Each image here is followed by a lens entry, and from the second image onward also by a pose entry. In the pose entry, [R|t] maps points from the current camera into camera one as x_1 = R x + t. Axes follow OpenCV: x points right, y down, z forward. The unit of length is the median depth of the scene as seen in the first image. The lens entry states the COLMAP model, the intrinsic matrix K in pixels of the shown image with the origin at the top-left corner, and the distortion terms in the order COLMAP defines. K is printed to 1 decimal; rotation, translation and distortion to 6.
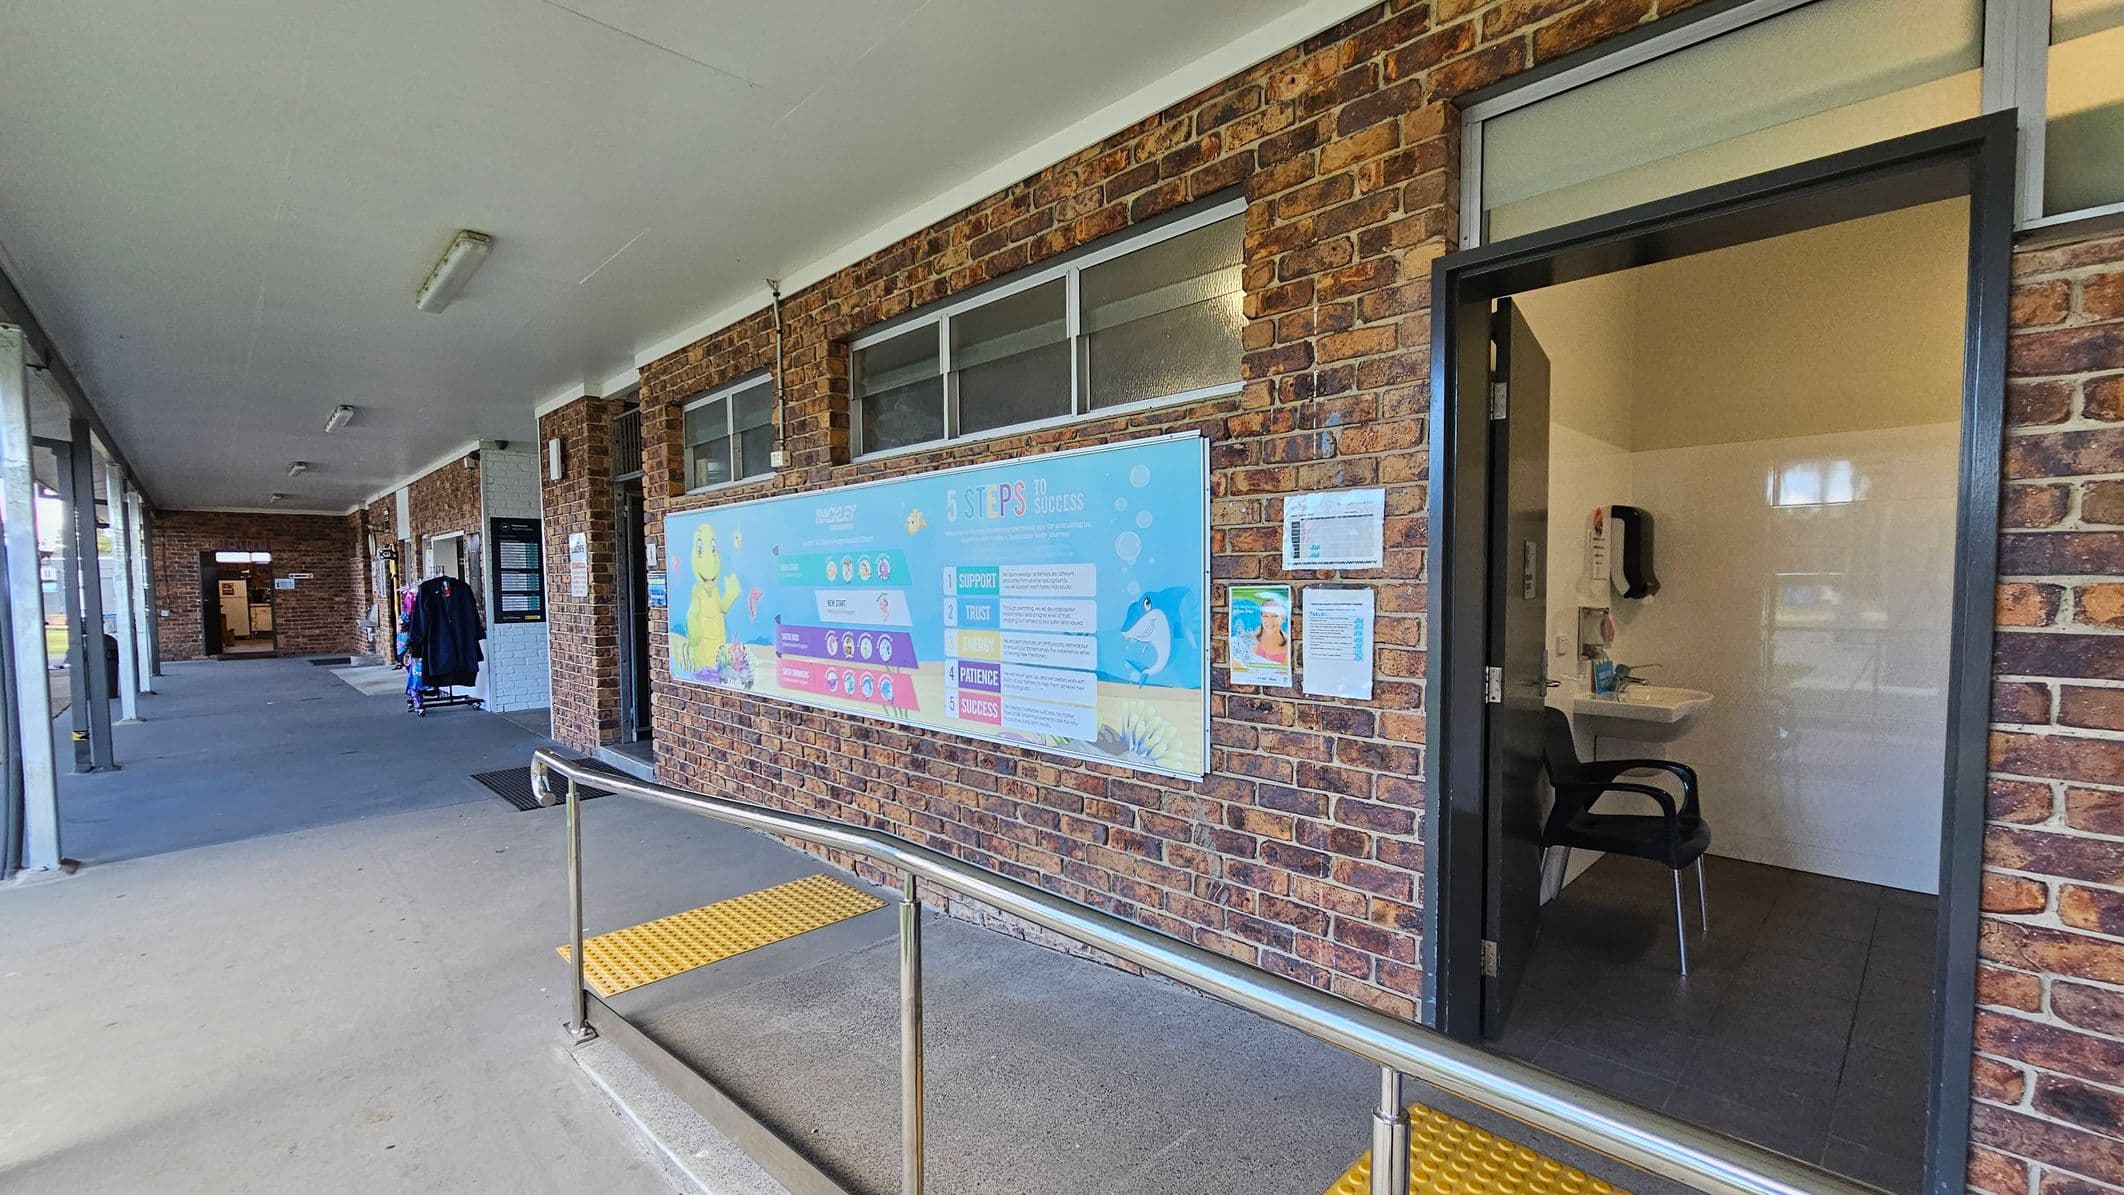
lens RADIAL K [[871.6, 0, 1046.8], [0, 871.6, 628.5], [0, 0, 1]] dist [-0.002537, -0.000179]
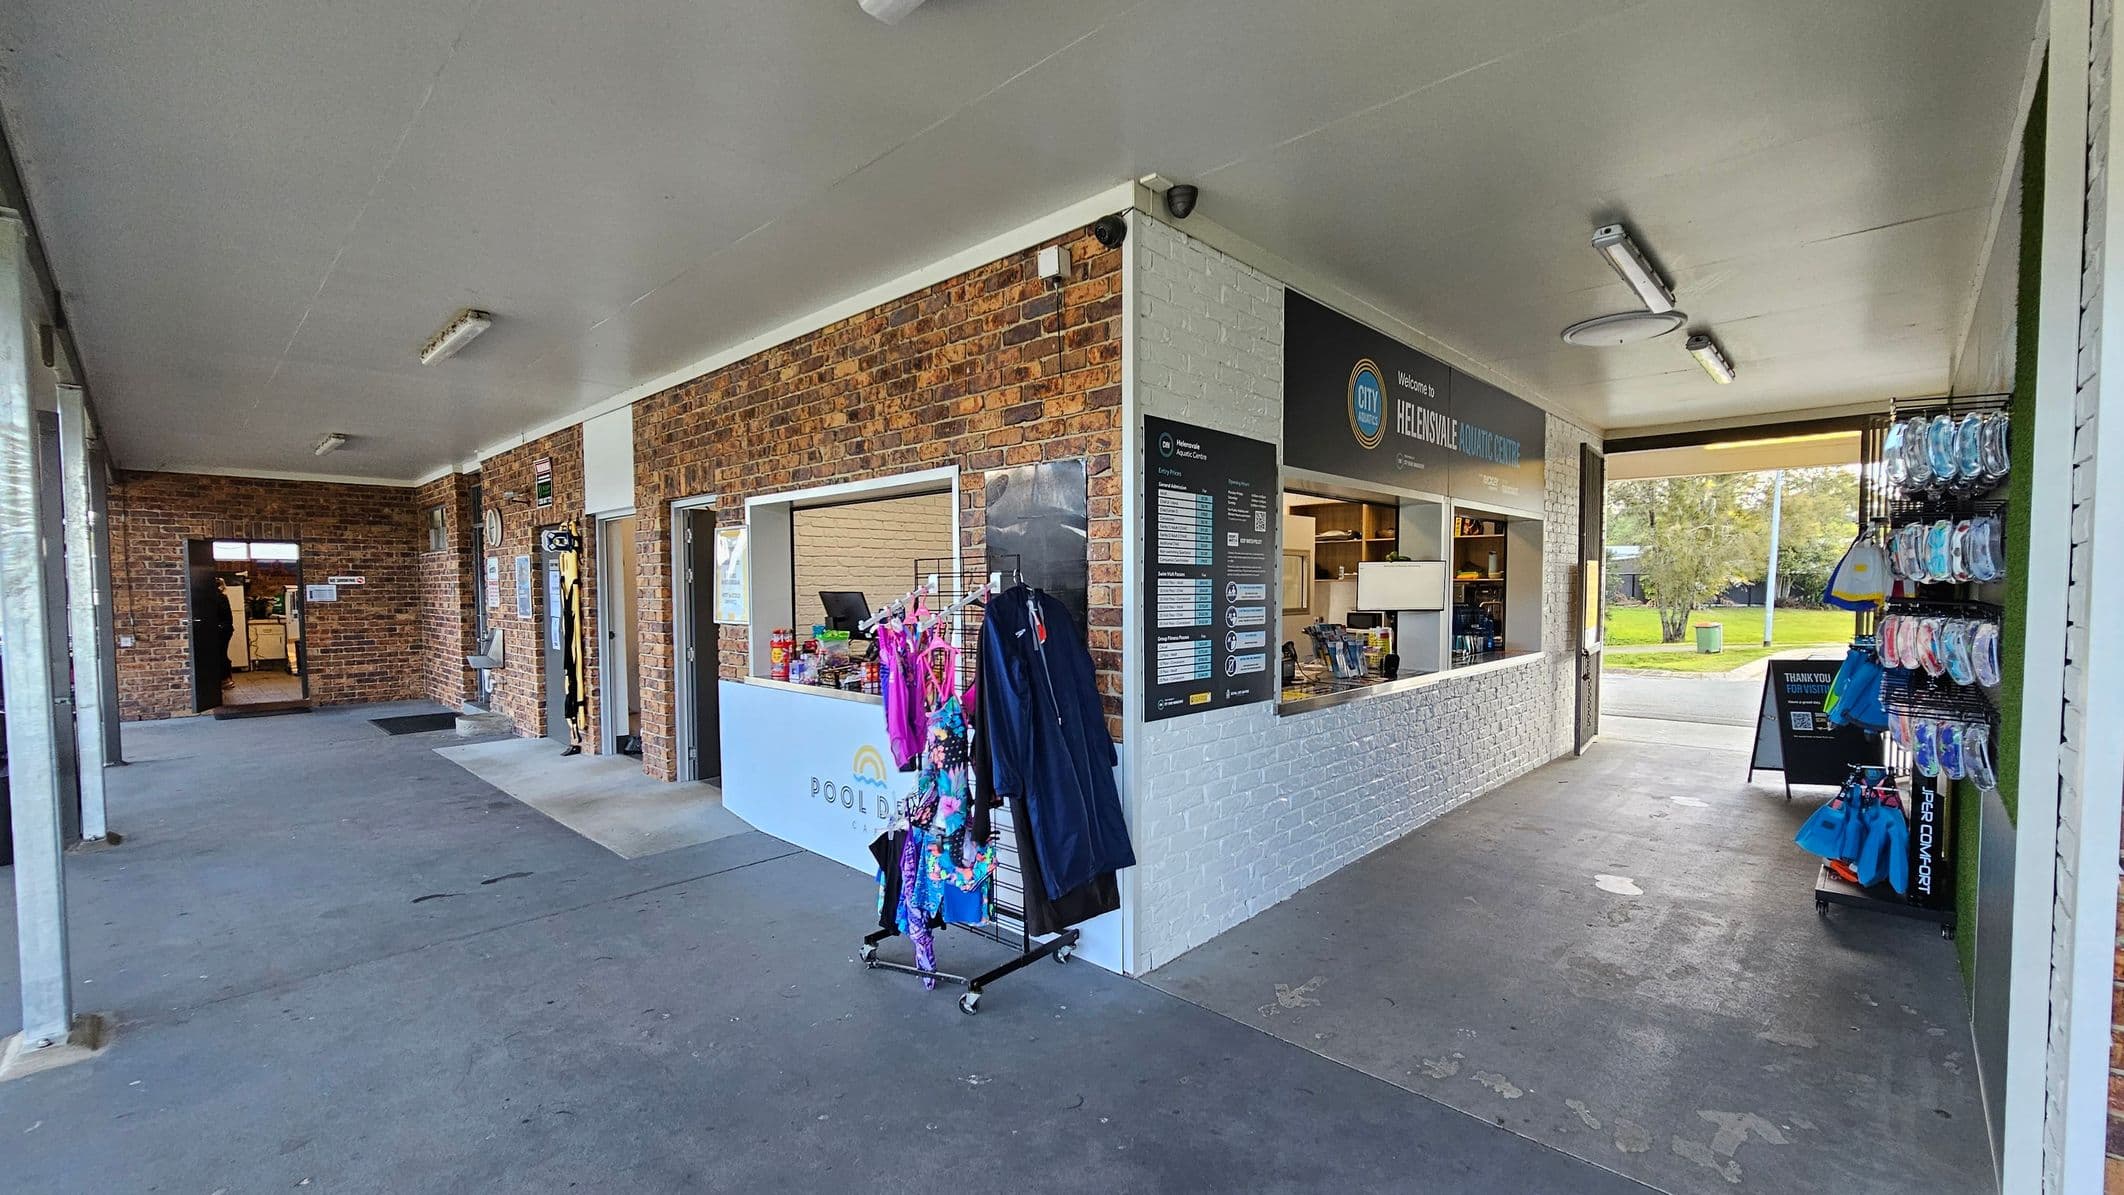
lens RADIAL K [[871.6, 0, 1049.6], [0, 871.6, 627.8], [0, 0, 1]] dist [-0.002537, -0.000179]
pose [[0.999517, 0.000572, 0.031070, -0.403016], [-0.000376, 0.999980, -0.006311, -0.024262], [-0.031073, 0.006296, 0.999497, 0.386328]]
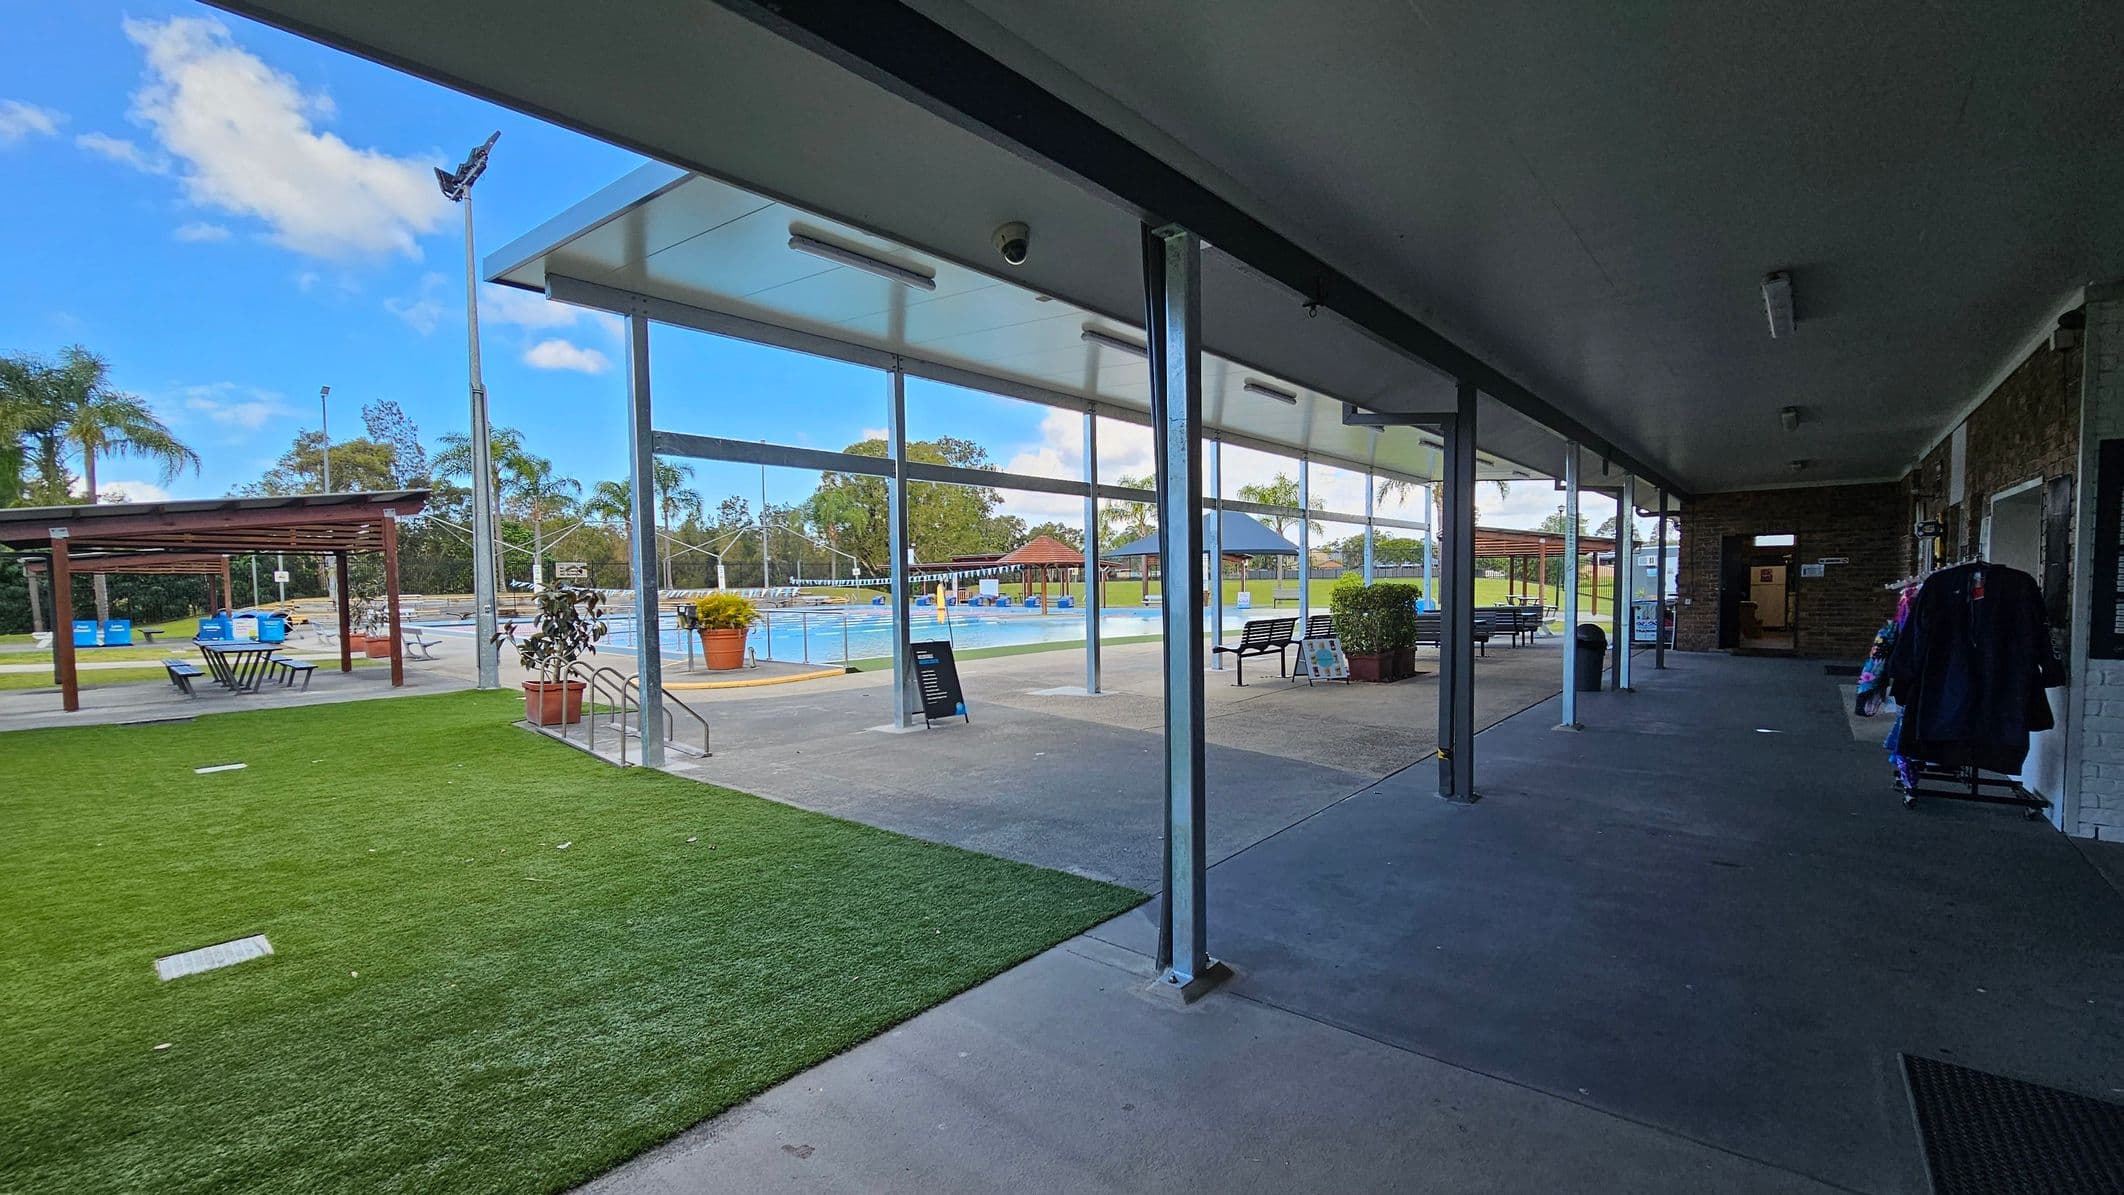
lens RADIAL K [[871.6, 0, 1065.1], [0, 871.6, 622.6], [0, 0, 1]] dist [-0.002537, -0.000179]
pose [[0.097122, 0.056813, -0.993650, -0.120802], [-0.043580, 0.997655, 0.052783, -0.015376], [0.994318, 0.038177, 0.099370, 0.221525]]
